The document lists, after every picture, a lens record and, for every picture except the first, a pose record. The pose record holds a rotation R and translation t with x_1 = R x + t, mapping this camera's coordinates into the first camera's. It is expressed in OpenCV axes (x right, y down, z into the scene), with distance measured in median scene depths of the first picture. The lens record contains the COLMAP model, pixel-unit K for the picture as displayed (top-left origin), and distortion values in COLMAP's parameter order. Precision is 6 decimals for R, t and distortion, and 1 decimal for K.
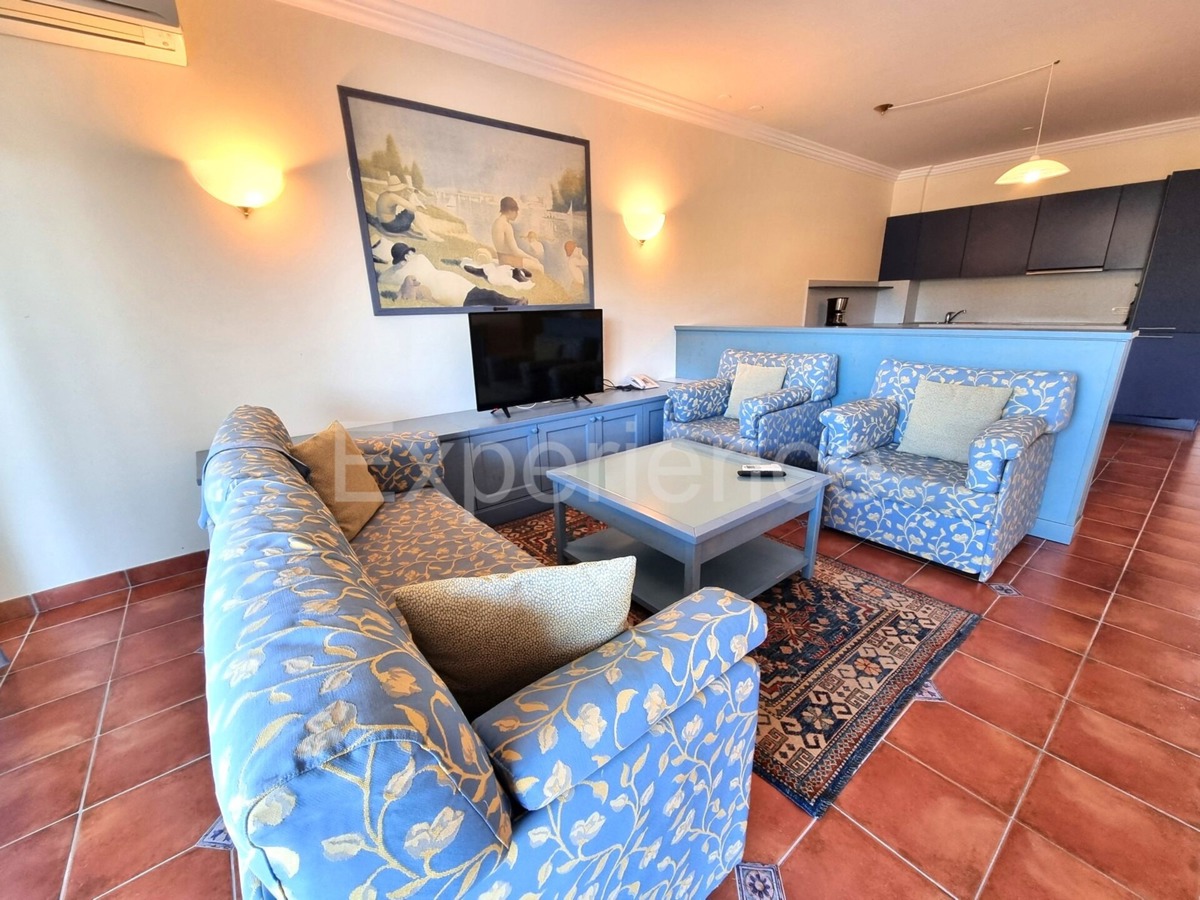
lens RADIAL K [[491.0, 0, 601.6], [0, 491.0, 451.7], [0, 0, 1]] dist [0.001175, -0.000040]
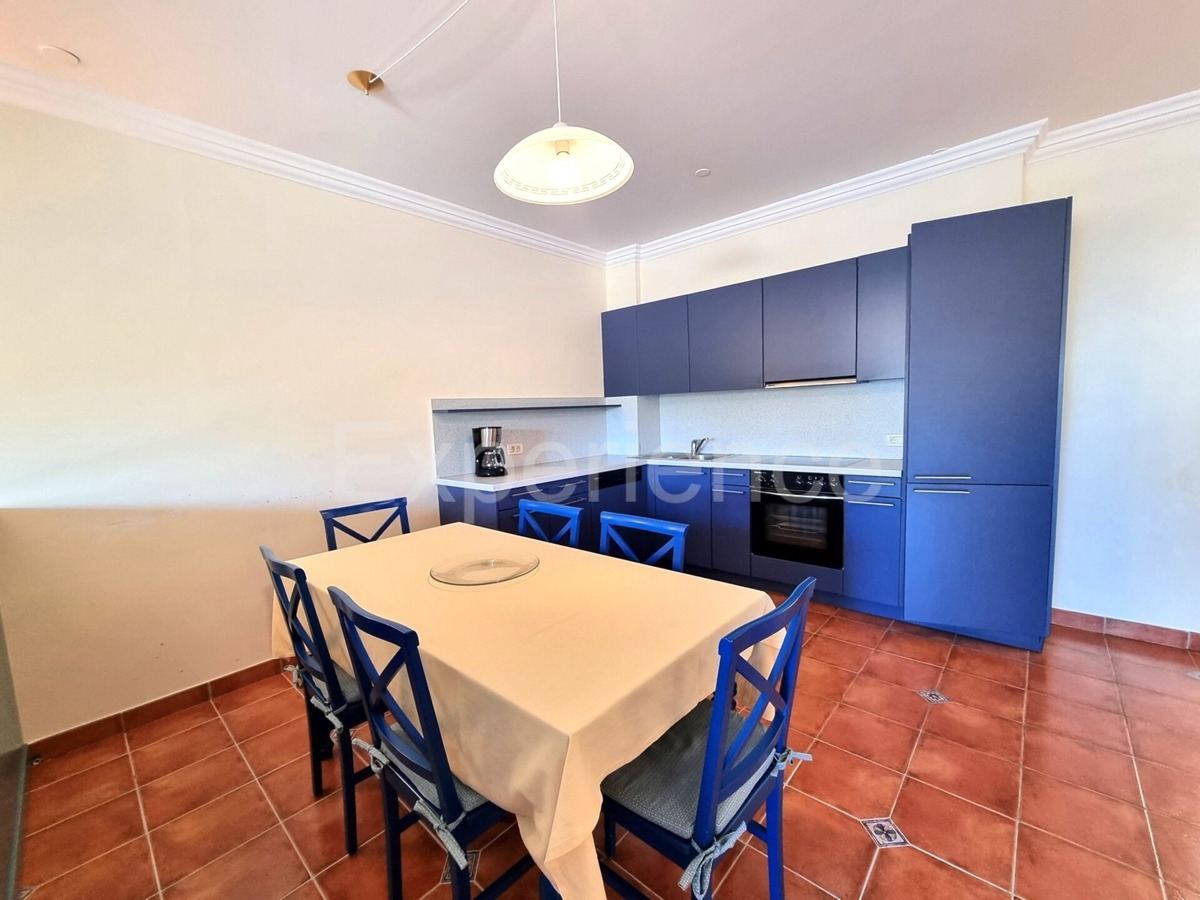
lens RADIAL K [[491.0, 0, 597.1], [0, 491.0, 451.8], [0, 0, 1]] dist [0.001175, -0.000040]
pose [[0.986085, -0.030467, 0.163429, 0.514769], [0.063771, 0.977181, -0.202610, -0.152466], [-0.153527, 0.210213, 0.965526, 0.402208]]
